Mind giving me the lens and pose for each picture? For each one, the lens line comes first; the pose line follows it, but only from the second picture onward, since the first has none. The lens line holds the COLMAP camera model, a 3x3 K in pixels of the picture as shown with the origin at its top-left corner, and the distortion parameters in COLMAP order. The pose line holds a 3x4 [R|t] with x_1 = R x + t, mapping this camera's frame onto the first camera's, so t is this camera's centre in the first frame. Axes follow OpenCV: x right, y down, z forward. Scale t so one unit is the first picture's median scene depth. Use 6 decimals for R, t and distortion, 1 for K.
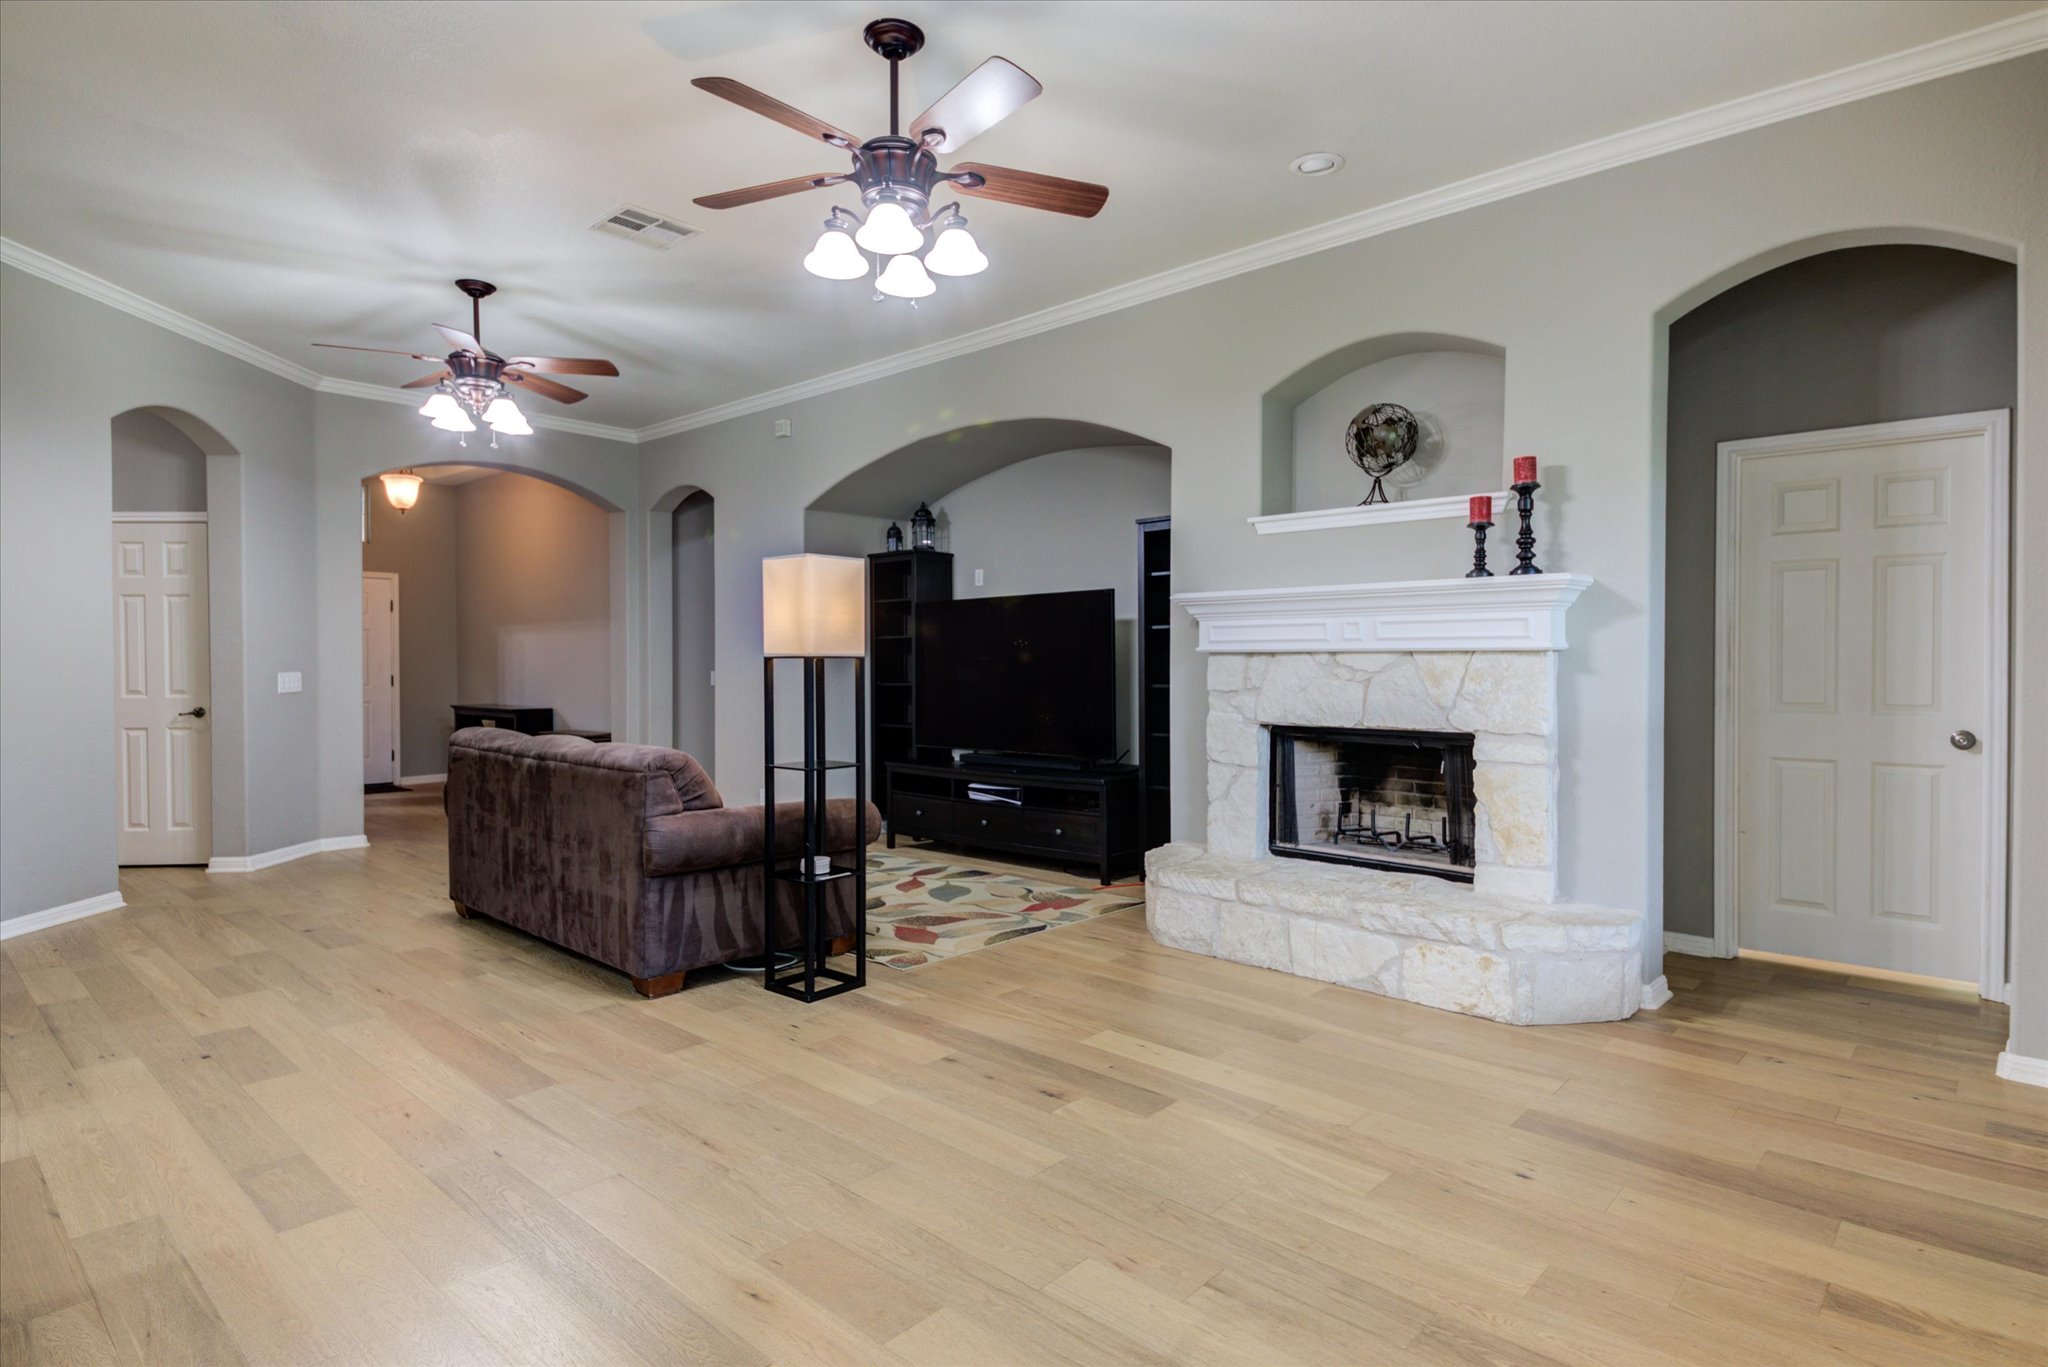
lens RADIAL K [[1043.7, 0, 1003.0], [0, 1043.7, 688.2], [0, 0, 1]] dist [0.030930, -0.001343]
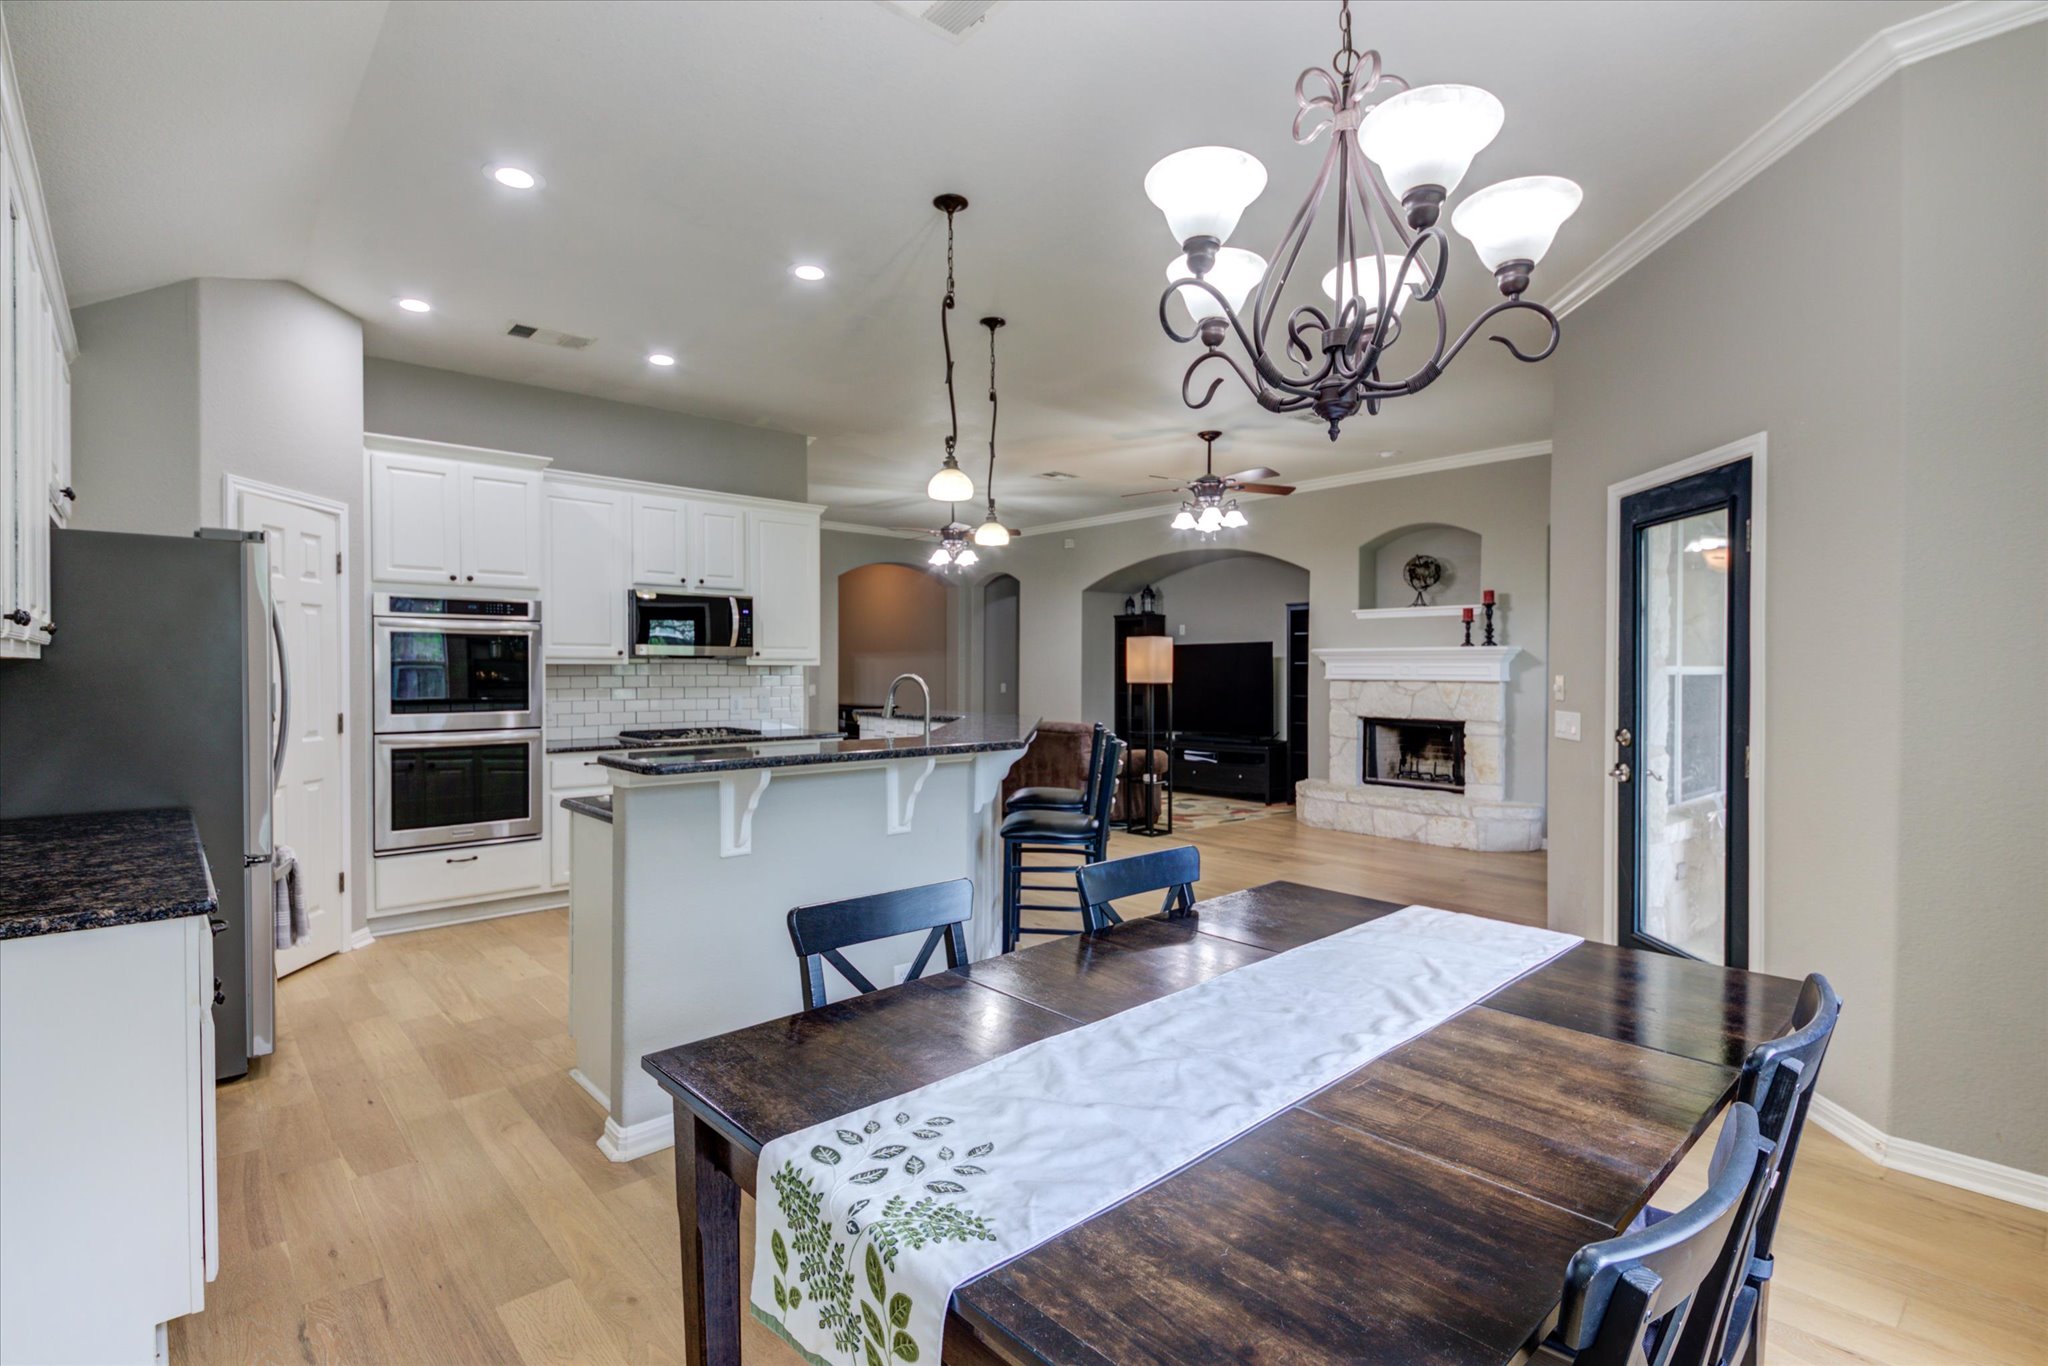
lens RADIAL K [[965.5, 0, 1013.1], [0, 965.5, 682.4], [0, 0, 1]] dist [0.020859, -0.003665]
pose [[0.996119, 0.007145, -0.087722, -0.266959], [-0.008069, 0.999916, -0.010172, -0.006697], [0.087642, 0.010840, 0.996093, -0.963526]]
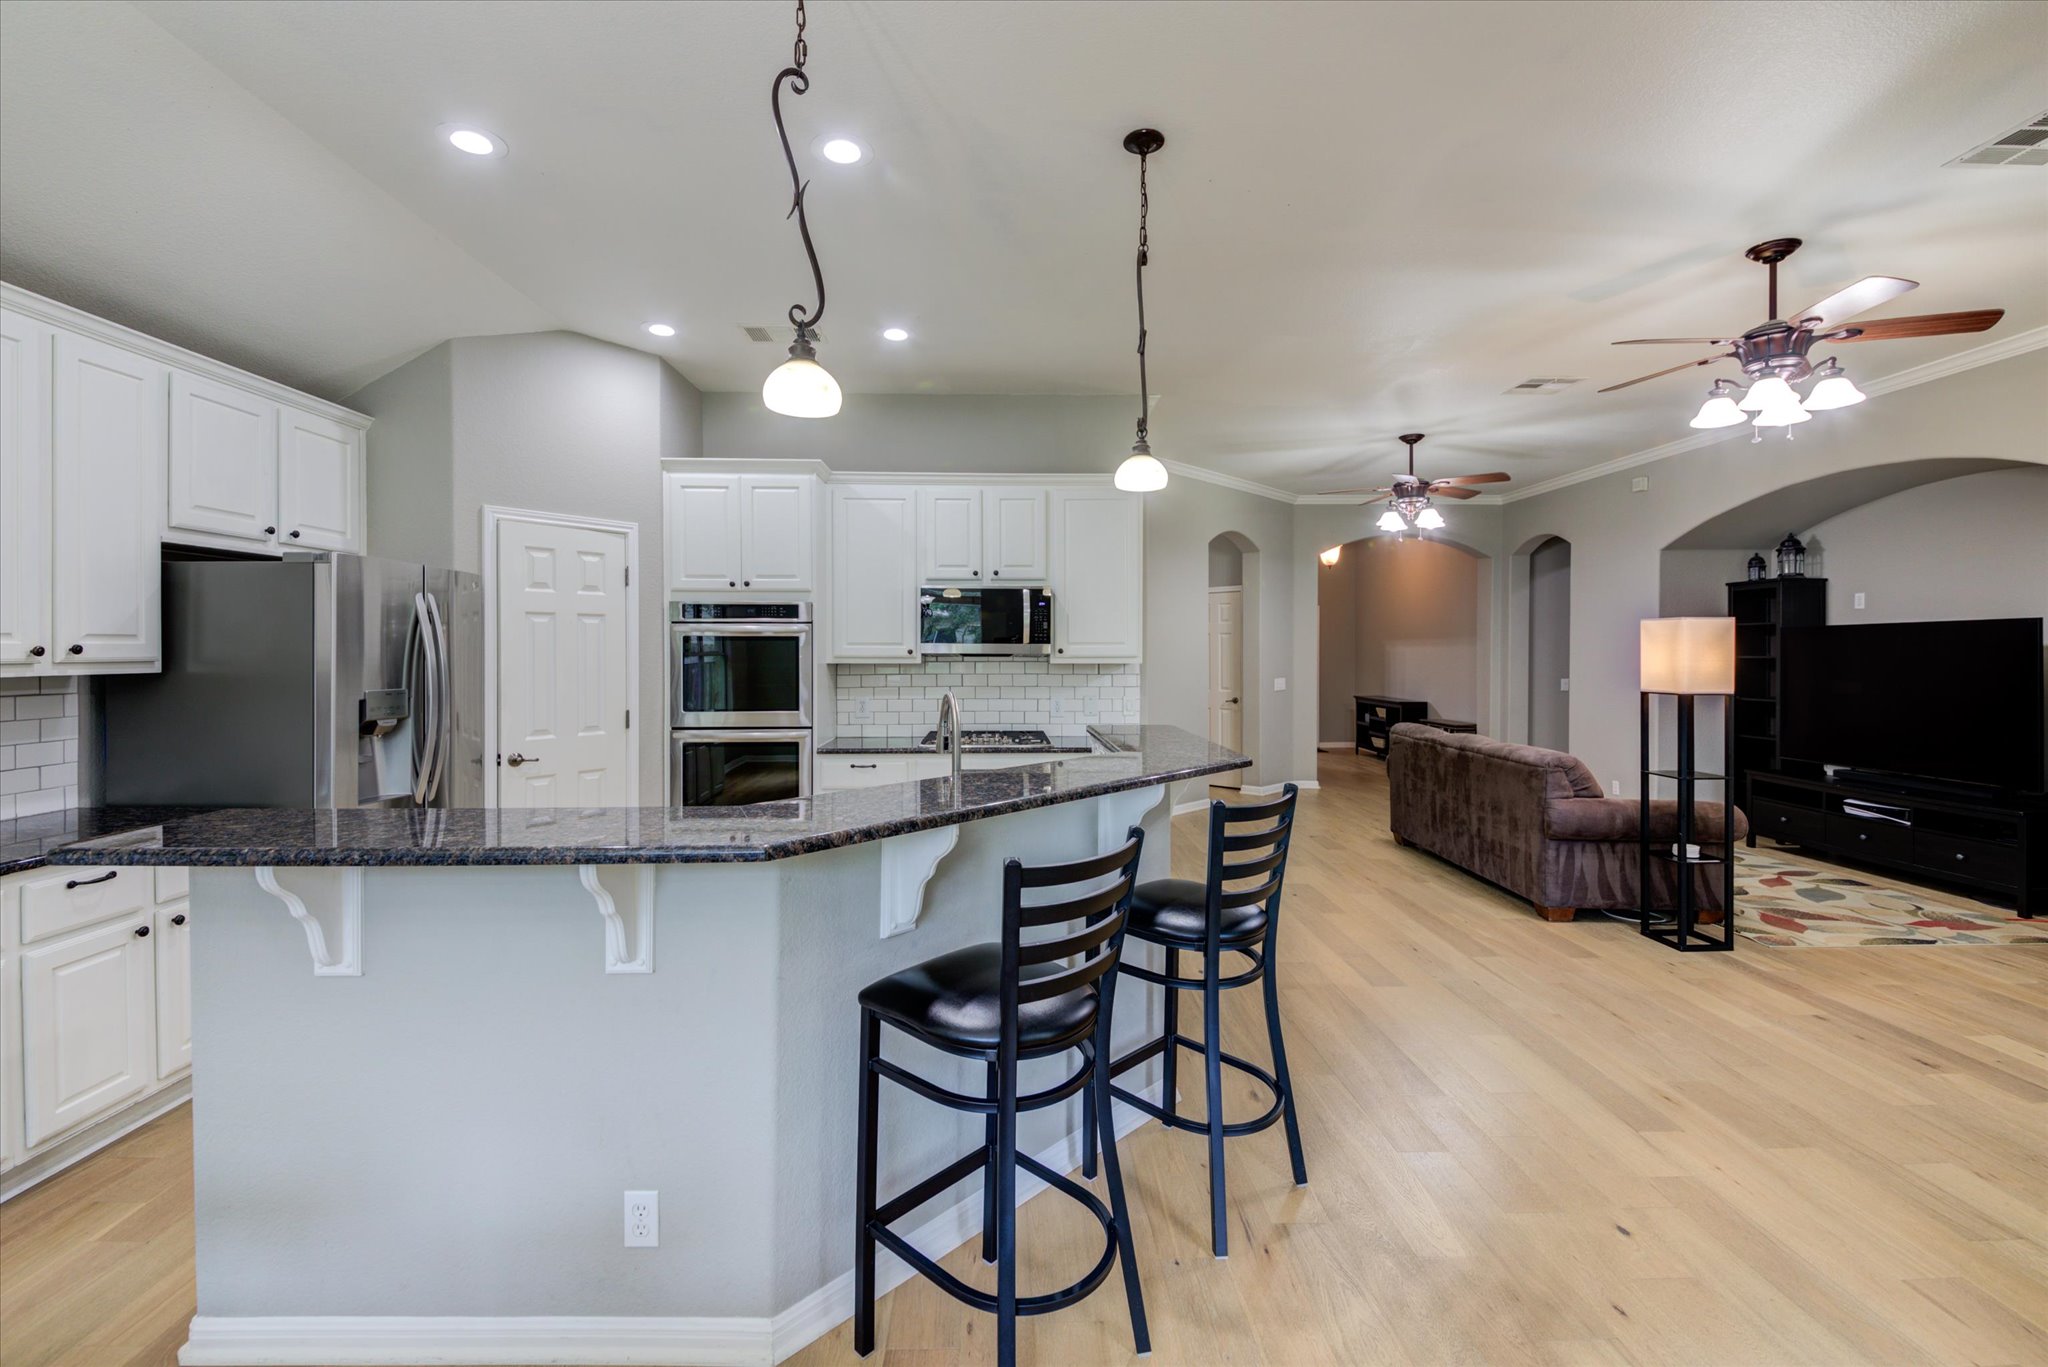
lens RADIAL K [[857.0, 0, 1018.8], [0, 857.0, 651.5], [0, 0, 1]] dist [-0.003270, -0.007639]
pose [[0.692415, 0.005828, -0.721476, 0.011291], [-0.020489, 0.999723, -0.011588, -0.048549], [0.721209, 0.022806, 0.692342, -0.332872]]
